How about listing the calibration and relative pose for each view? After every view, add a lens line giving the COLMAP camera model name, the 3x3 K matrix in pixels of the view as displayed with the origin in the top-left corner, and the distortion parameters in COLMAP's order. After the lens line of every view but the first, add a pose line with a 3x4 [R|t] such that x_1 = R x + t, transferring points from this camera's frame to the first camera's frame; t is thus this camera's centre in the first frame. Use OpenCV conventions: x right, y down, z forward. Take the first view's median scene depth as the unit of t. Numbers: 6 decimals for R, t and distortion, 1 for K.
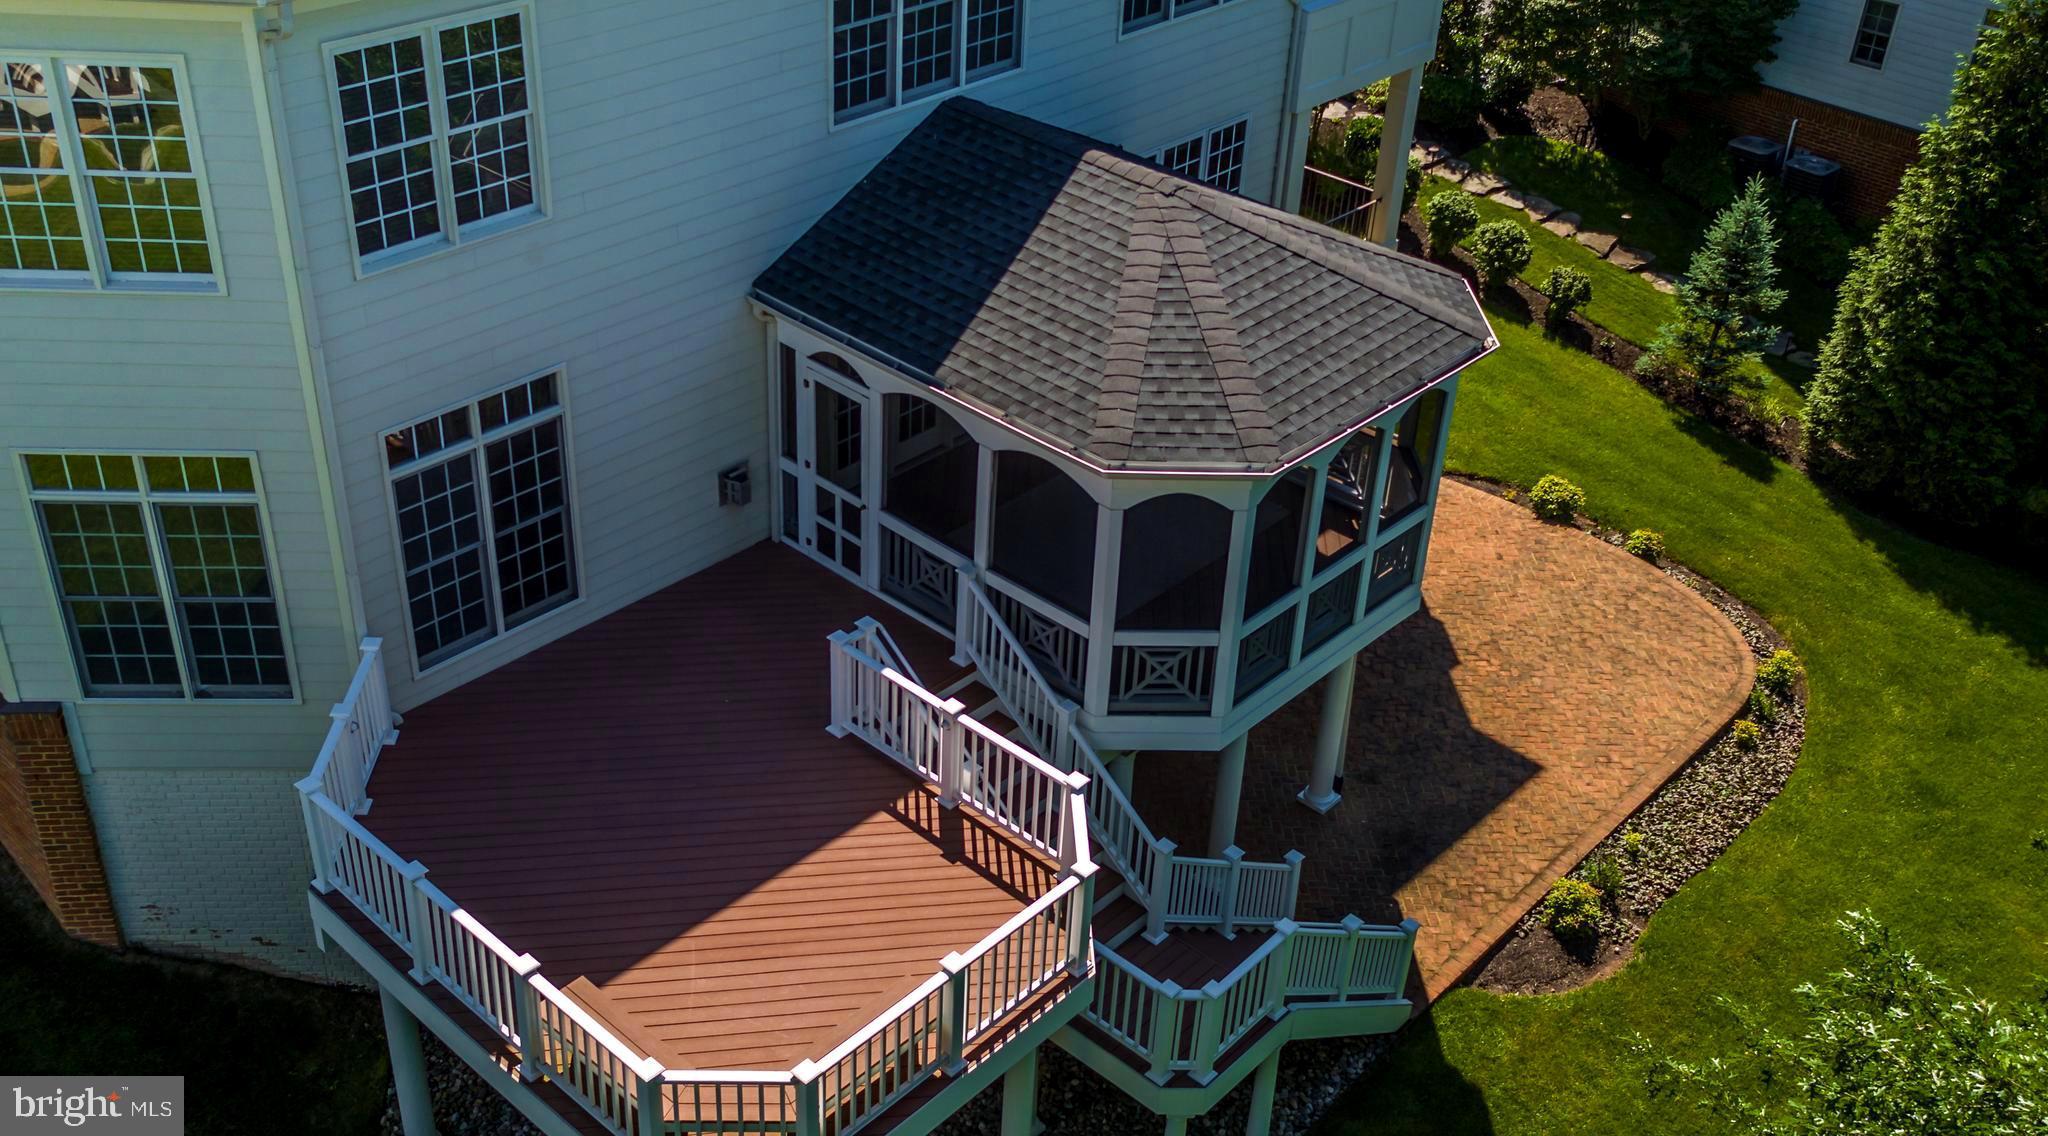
lens RADIAL K [[2081.3, 0, 1024.0], [0, 2081.3, 568.0], [0, 0, 1]] dist [0.024121, 0.010498]
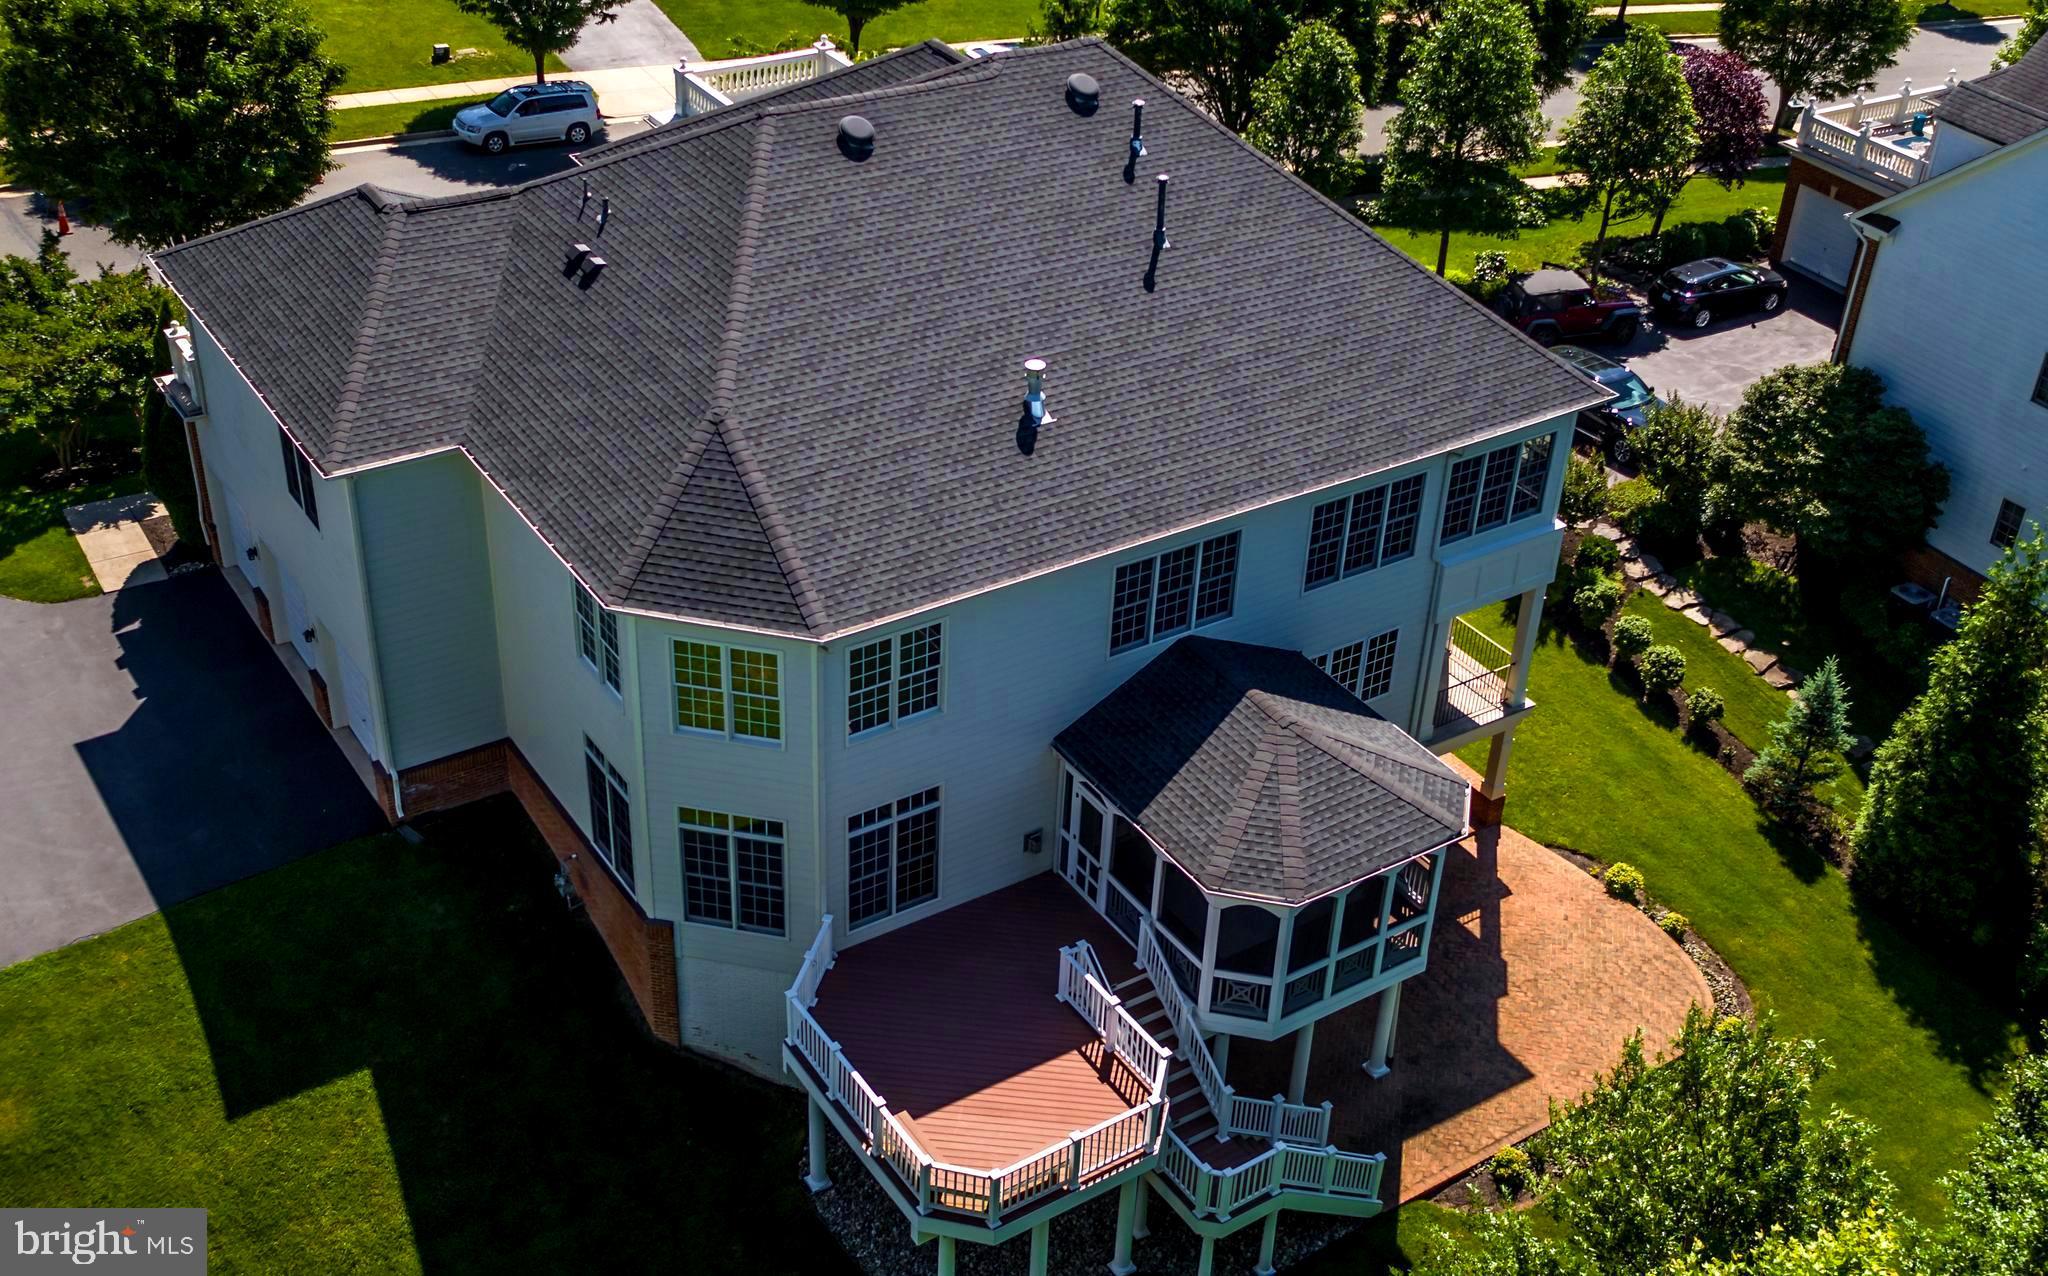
lens RADIAL K [[2301.1, 0, 1024.0], [0, 2301.1, 638.0], [0, 0, 1]] dist [0.030548, -0.015471]
pose [[0.969984, 0.129120, -0.206055, 0.255993], [-0.130367, 0.991437, 0.007572, -0.247211], [0.205268, 0.019518, 0.978511, -1.001595]]
